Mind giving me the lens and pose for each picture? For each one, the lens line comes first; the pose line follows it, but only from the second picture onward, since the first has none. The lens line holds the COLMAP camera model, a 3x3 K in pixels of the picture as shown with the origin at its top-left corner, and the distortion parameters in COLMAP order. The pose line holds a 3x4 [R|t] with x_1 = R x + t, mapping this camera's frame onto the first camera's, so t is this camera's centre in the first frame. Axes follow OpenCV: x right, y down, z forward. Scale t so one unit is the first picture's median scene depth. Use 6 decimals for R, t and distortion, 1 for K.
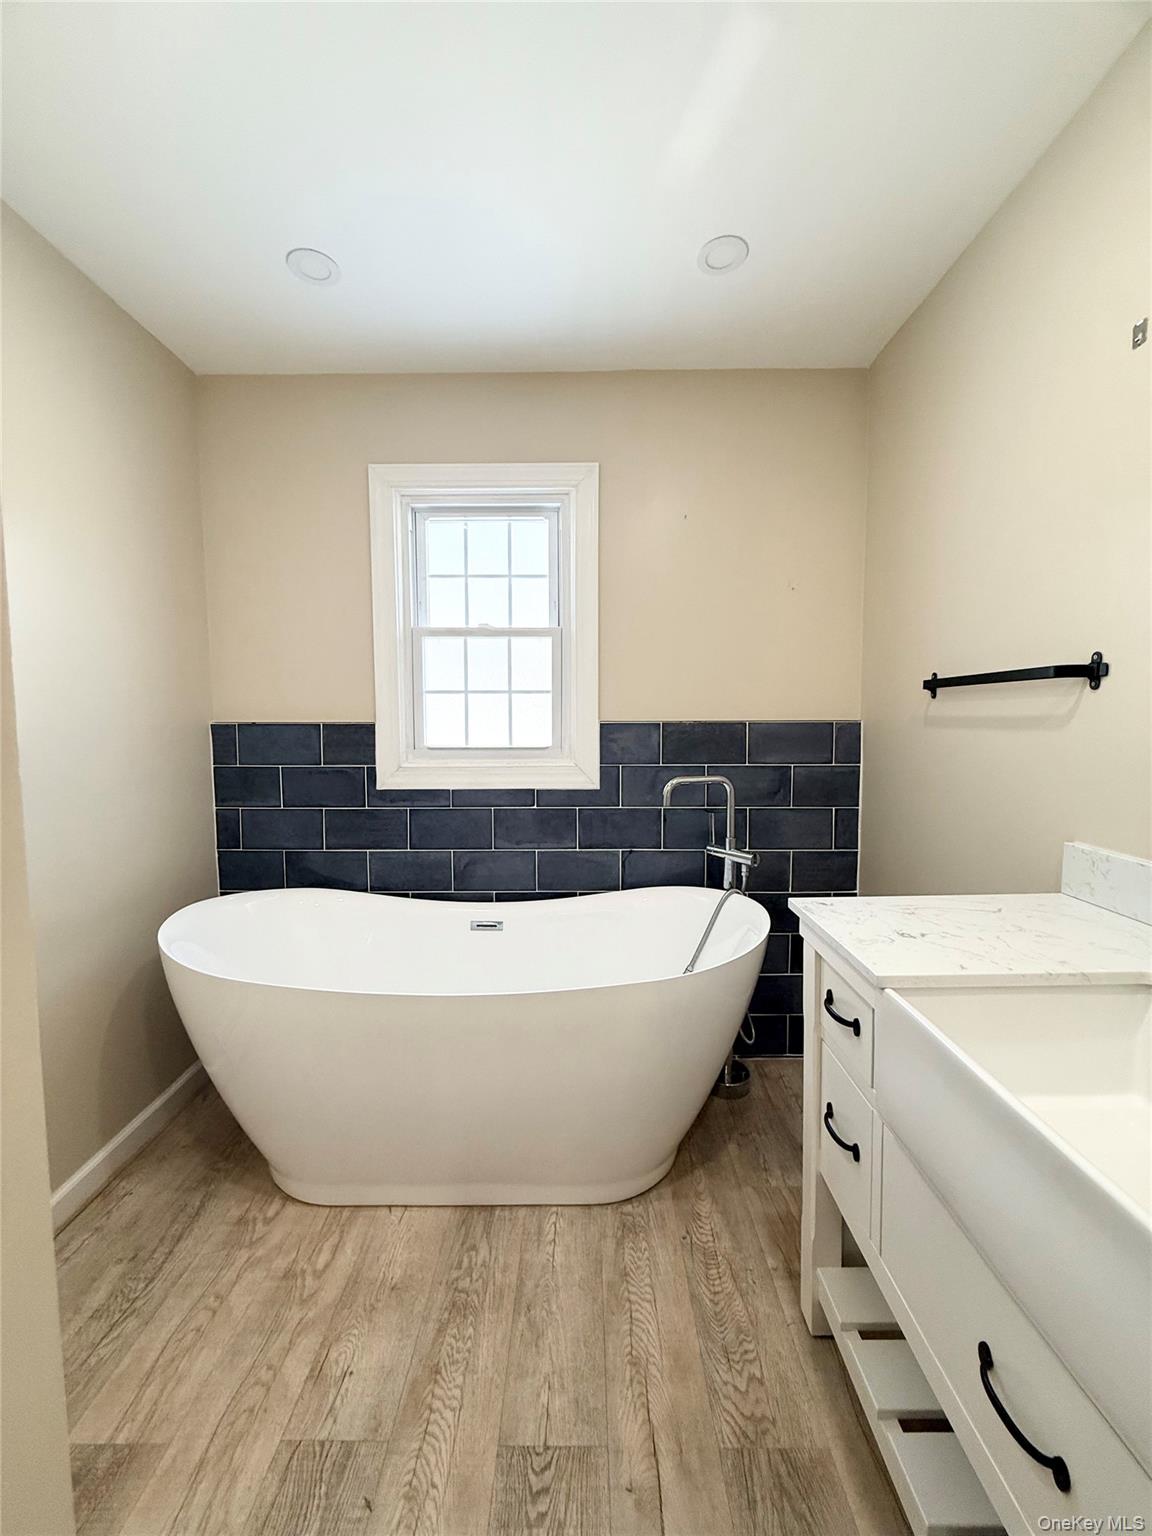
lens RADIAL K [[612.9, 0, 575.3], [0, 612.9, 764.0], [0, 0, 1]] dist [-0.001144, 0.000032]
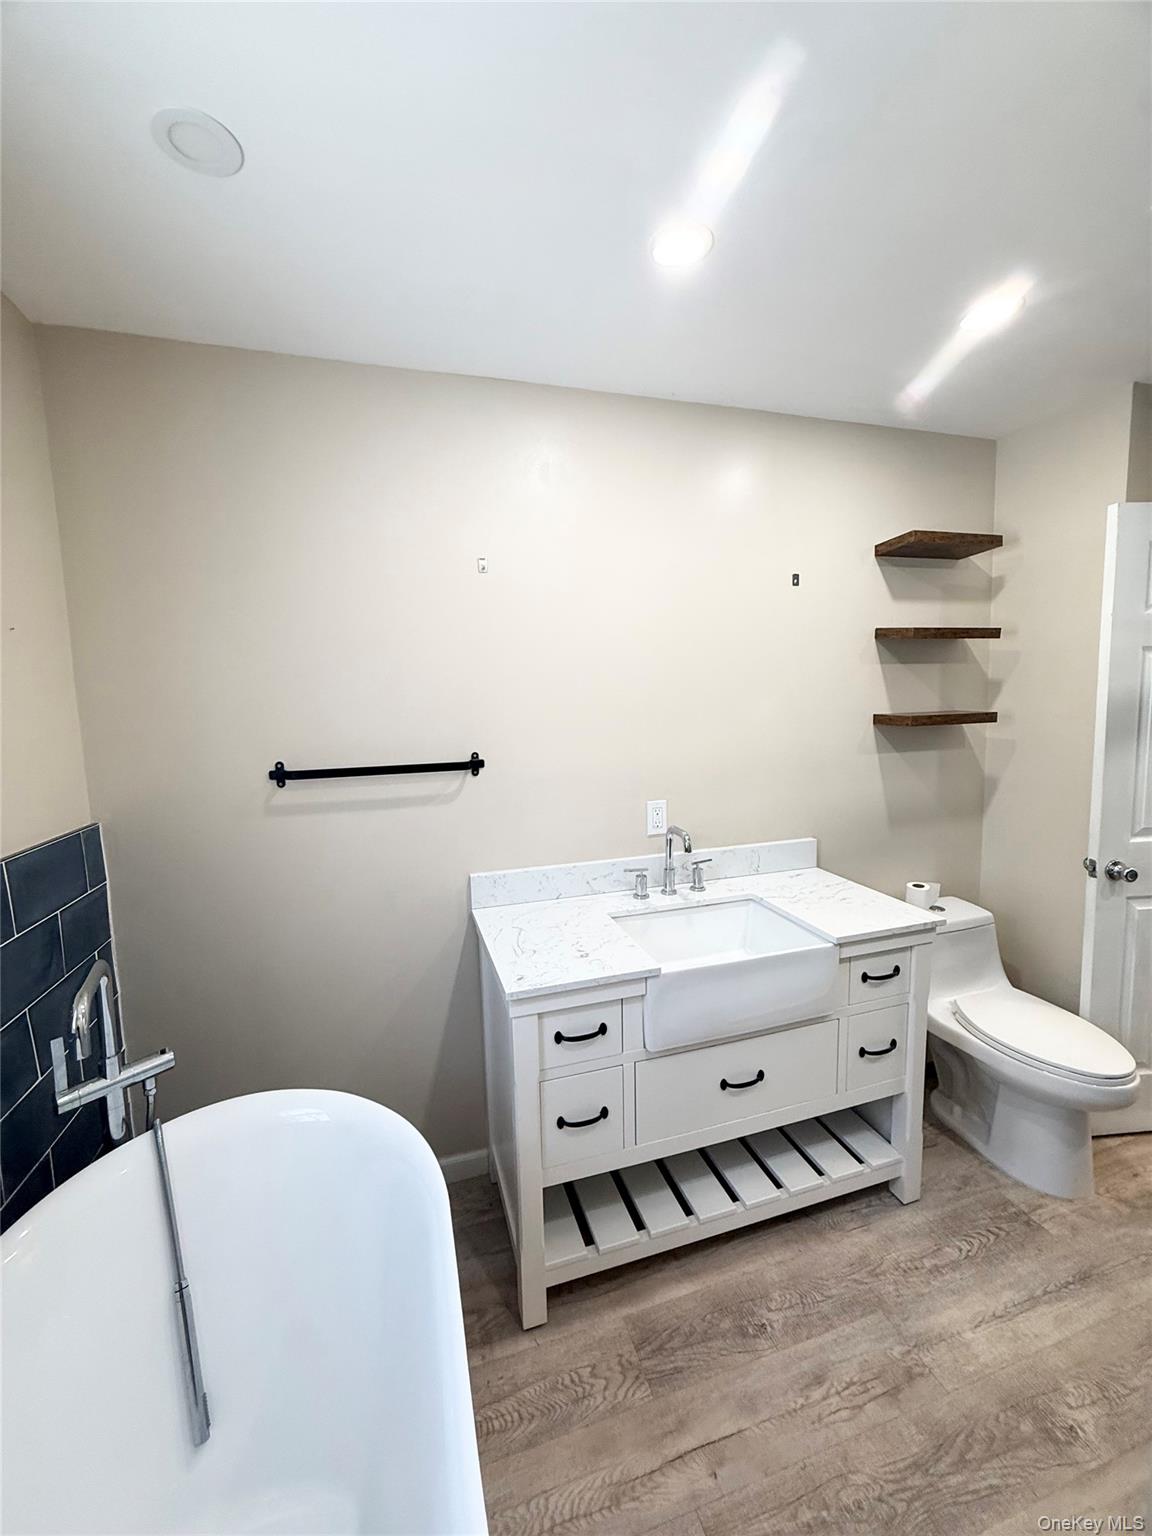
lens RADIAL K [[612.9, 0, 574.6], [0, 612.9, 760.5], [0, 0, 1]] dist [-0.001144, 0.000032]
pose [[-0.303794, -0.087499, 0.948711, -0.592401], [0.099377, 0.987432, 0.122892, -0.269778], [-0.947541, 0.131614, -0.291280, 0.993106]]
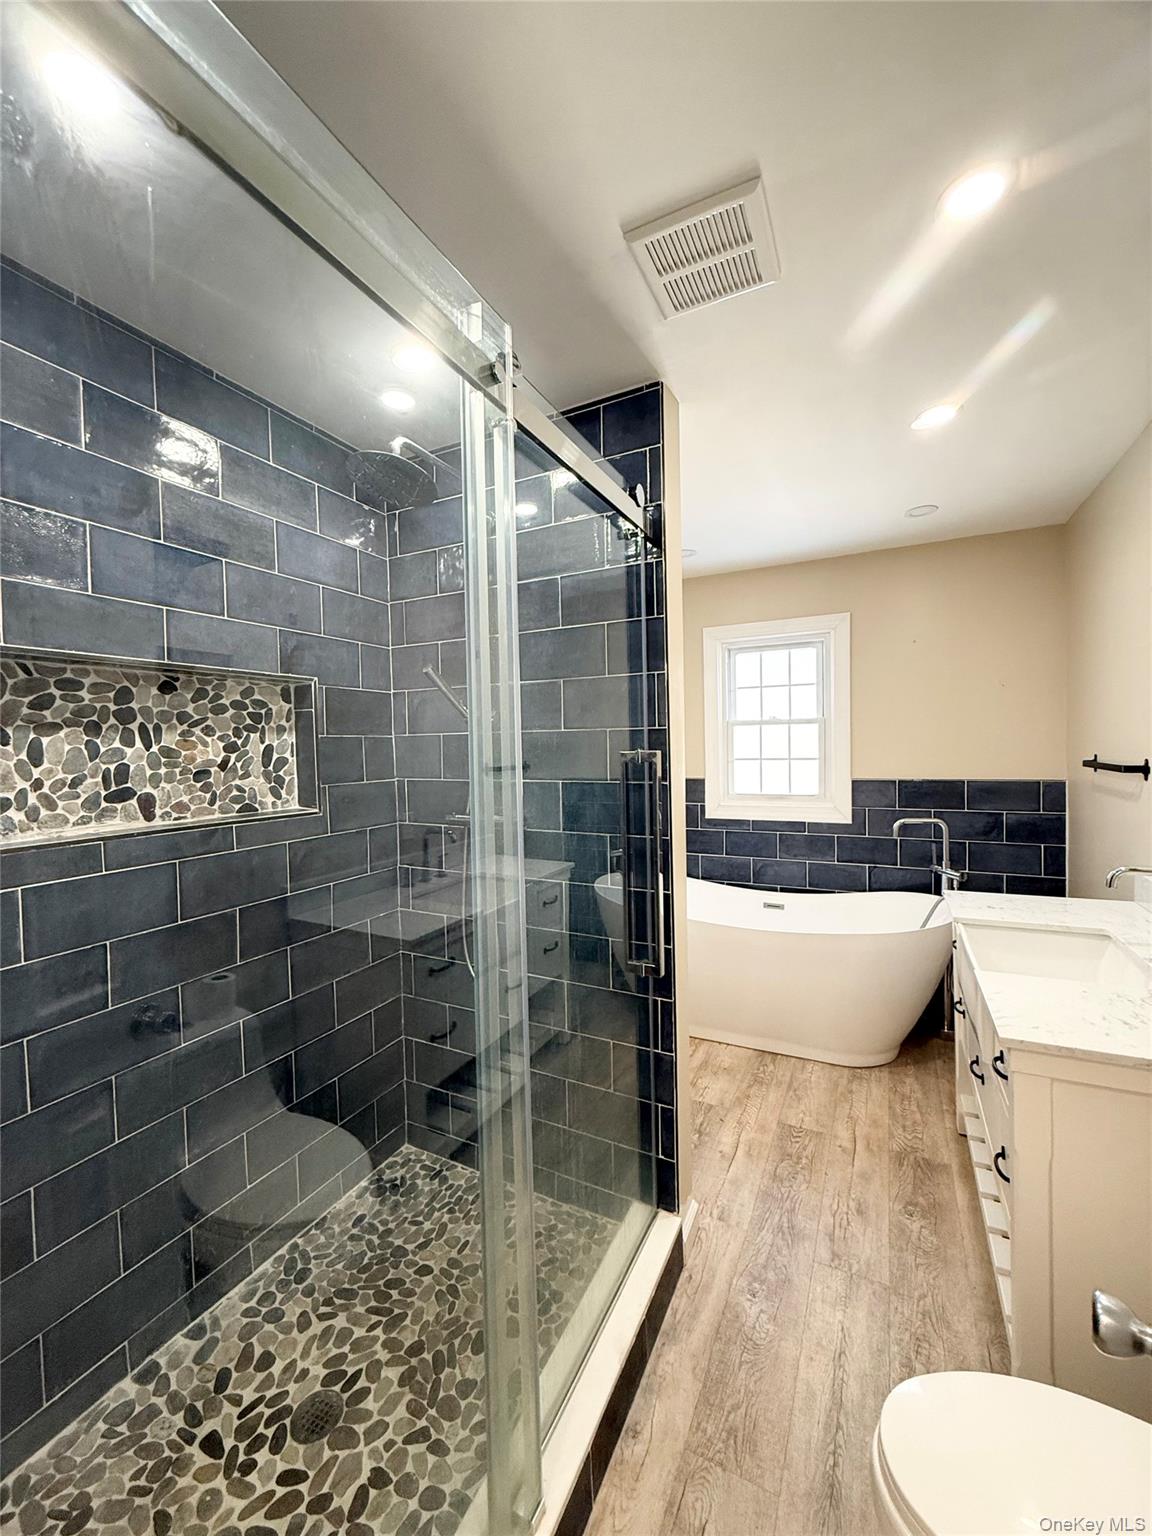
lens RADIAL K [[612.9, 0, 576.2], [0, 612.9, 765.6], [0, 0, 1]] dist [-0.001144, 0.000032]
pose [[0.897602, -0.000637, -0.440806, 0.145781], [-0.012527, 0.999558, -0.026953, -0.080661], [0.440629, 0.029715, 0.897198, -1.001314]]
